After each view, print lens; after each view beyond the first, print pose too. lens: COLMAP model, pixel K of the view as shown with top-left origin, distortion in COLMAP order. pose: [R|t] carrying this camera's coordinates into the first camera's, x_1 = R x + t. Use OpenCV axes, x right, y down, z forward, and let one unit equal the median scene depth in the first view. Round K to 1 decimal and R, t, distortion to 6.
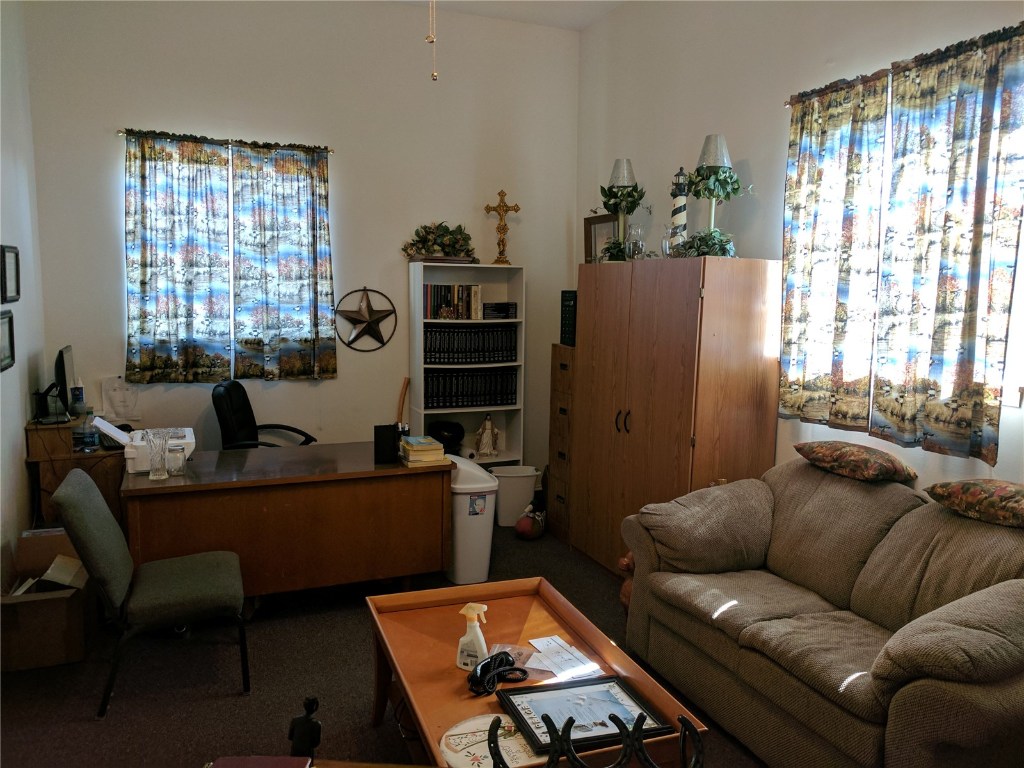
lens RADIAL K [[848.8, 0, 512.0], [0, 848.8, 384.0], [0, 0, 1]] dist [-0.000237, 0.000299]
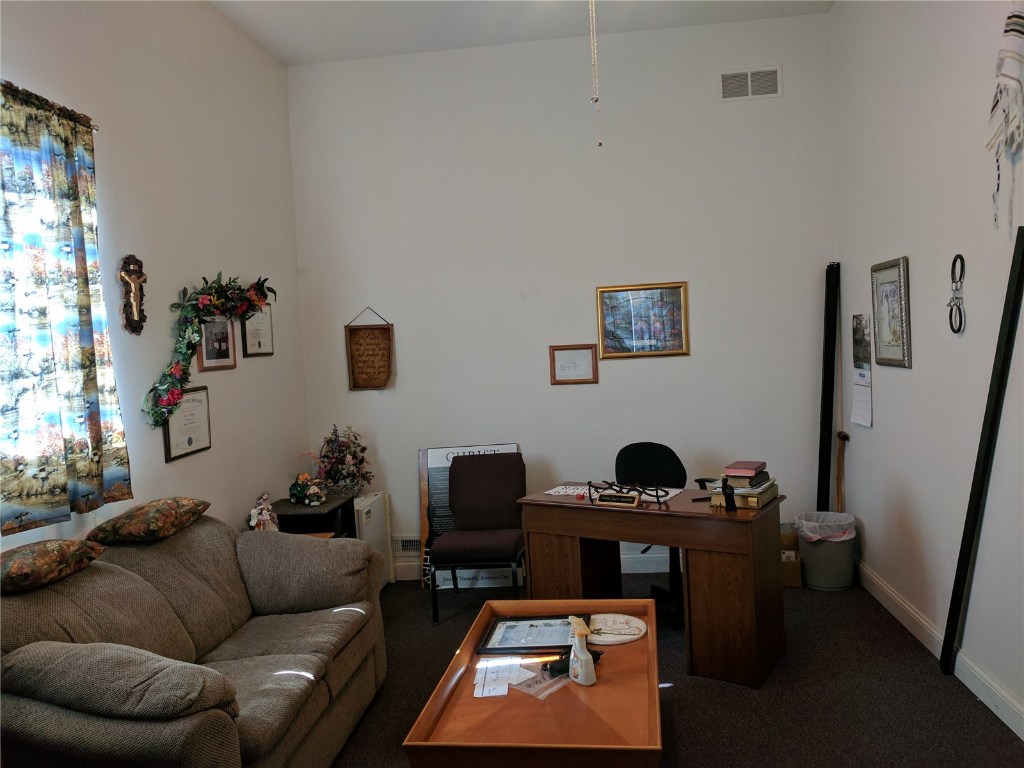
lens RADIAL K [[848.8, 0, 512.0], [0, 848.8, 384.0], [0, 0, 1]] dist [-0.000237, 0.000299]
pose [[-0.894146, 0.014284, 0.447548, -0.405859], [0.090809, 0.984506, 0.150003, -0.178314], [-0.438471, 0.174766, -0.881590, 1.735175]]
